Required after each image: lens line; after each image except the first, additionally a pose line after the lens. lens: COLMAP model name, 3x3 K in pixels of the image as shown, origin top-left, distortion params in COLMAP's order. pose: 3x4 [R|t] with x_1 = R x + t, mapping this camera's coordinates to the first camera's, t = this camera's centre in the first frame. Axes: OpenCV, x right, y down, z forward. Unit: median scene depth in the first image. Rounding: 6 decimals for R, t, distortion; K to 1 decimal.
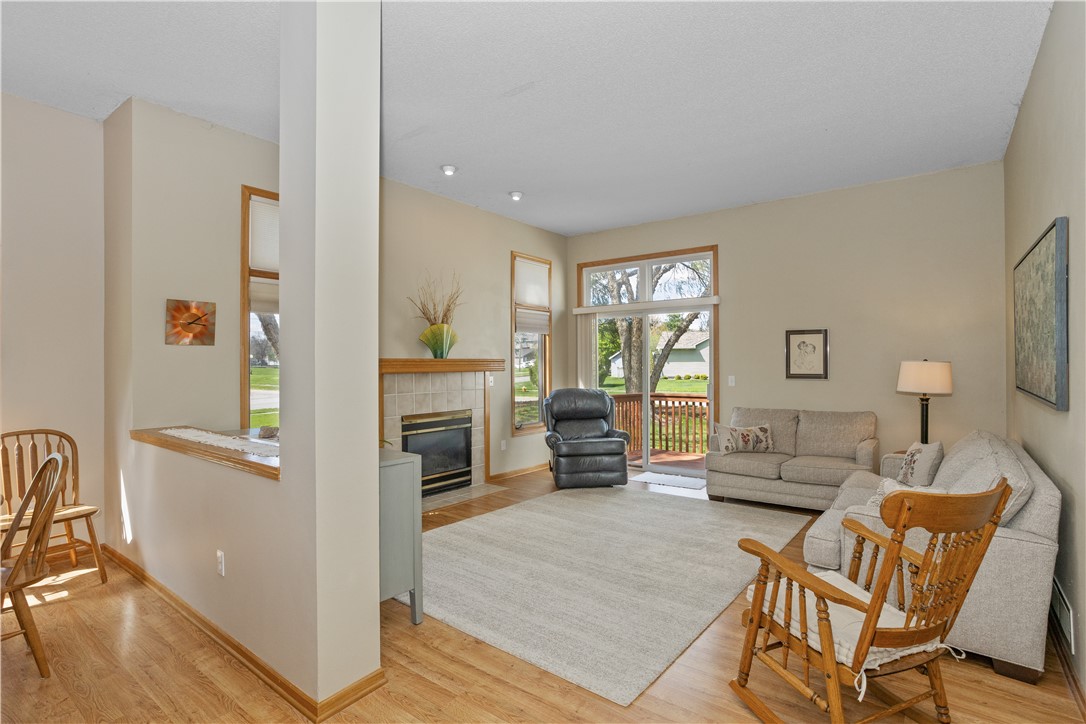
lens RADIAL K [[531.9, 0, 546.9], [0, 531.9, 362.2], [0, 0, 1]] dist [-0.028457, 0.011736]
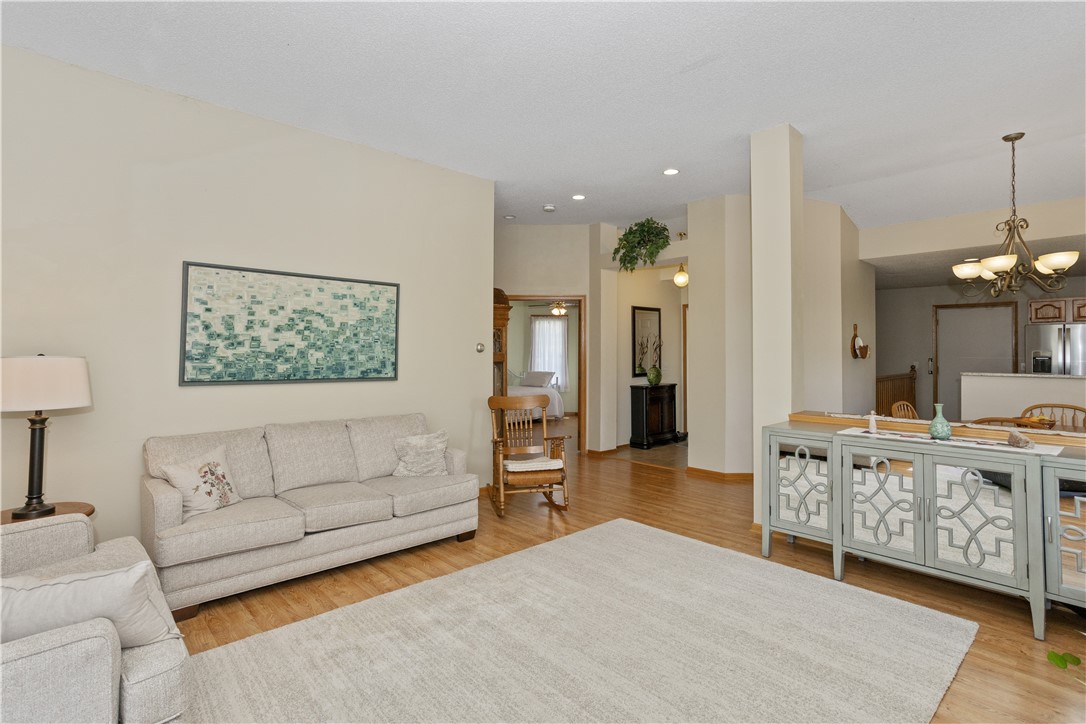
lens RADIAL K [[531.9, 0, 536.2], [0, 531.9, 353.9], [0, 0, 1]] dist [-0.028457, 0.011736]
pose [[-0.984680, 0.003560, 0.174337, 0.051173], [0.004265, 0.999984, 0.003669, -0.005734], [-0.174321, 0.004356, -0.984679, 1.463162]]
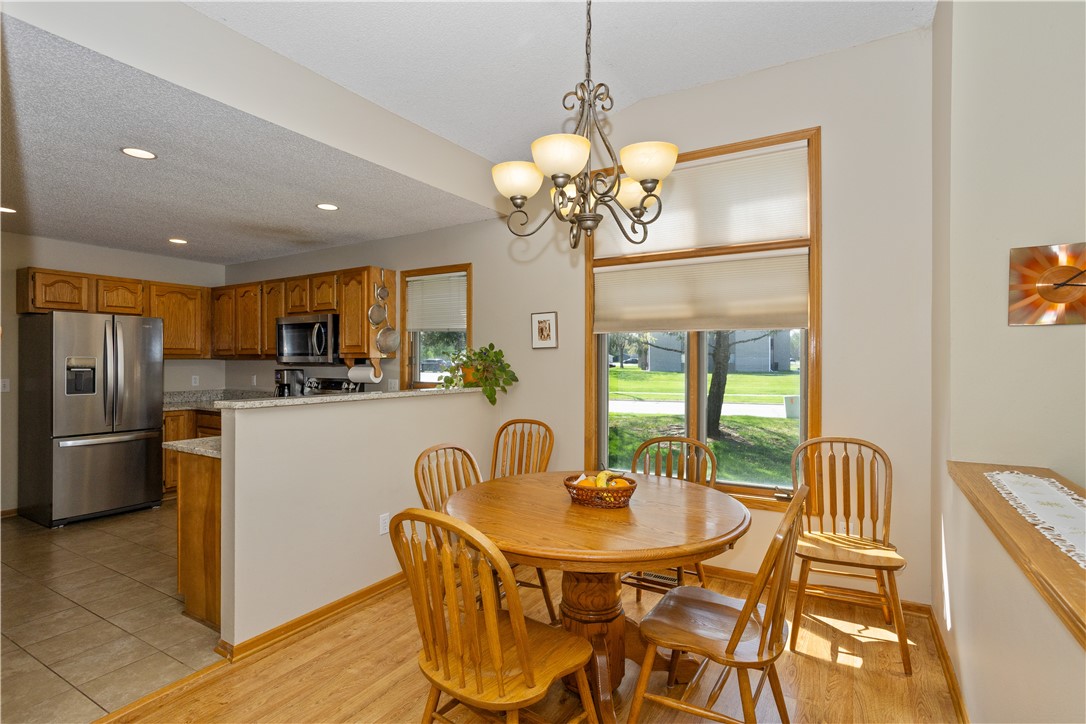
lens RADIAL K [[531.9, 0, 553.4], [0, 531.9, 360.4], [0, 0, 1]] dist [-0.028457, 0.011736]
pose [[0.123828, 0.005624, -0.992288, -0.159604], [0.001212, 0.999982, 0.005819, 0.000937], [0.992303, -0.001923, 0.123819, 0.329381]]
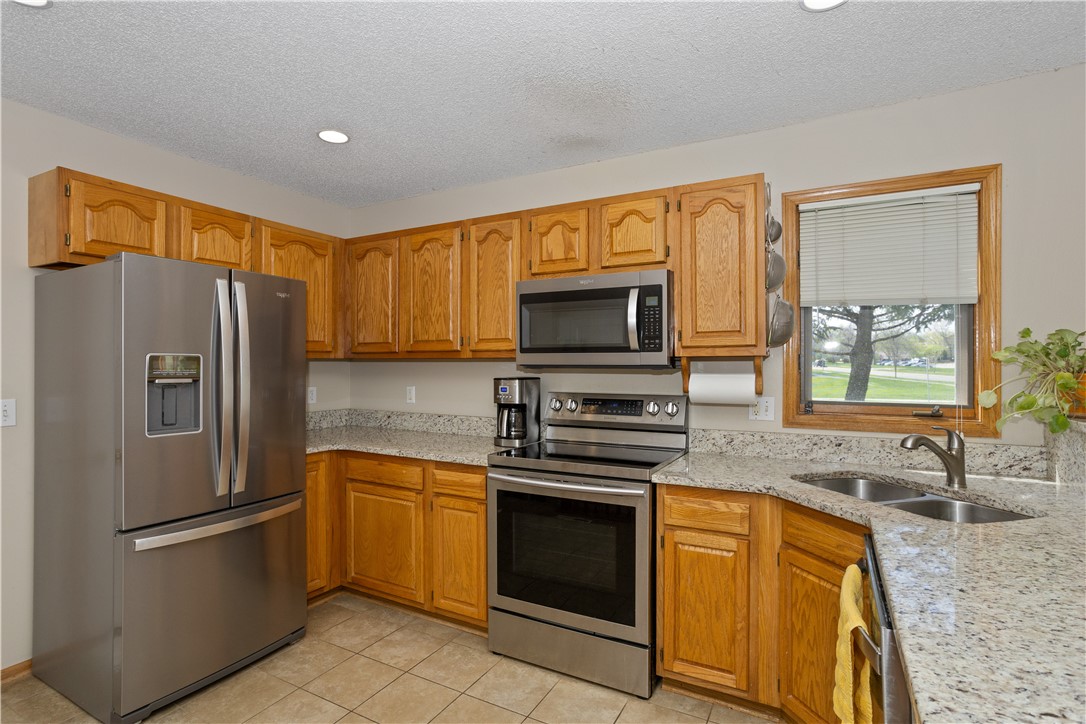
lens RADIAL K [[531.9, 0, 538.9], [0, 531.9, 362.4], [0, 0, 1]] dist [-0.028457, 0.011736]
pose [[0.157365, 0.004434, -0.987530, -0.738534], [0.000245, 0.999990, 0.004529, 0.006010], [0.987540, -0.000954, 0.157363, -0.188634]]
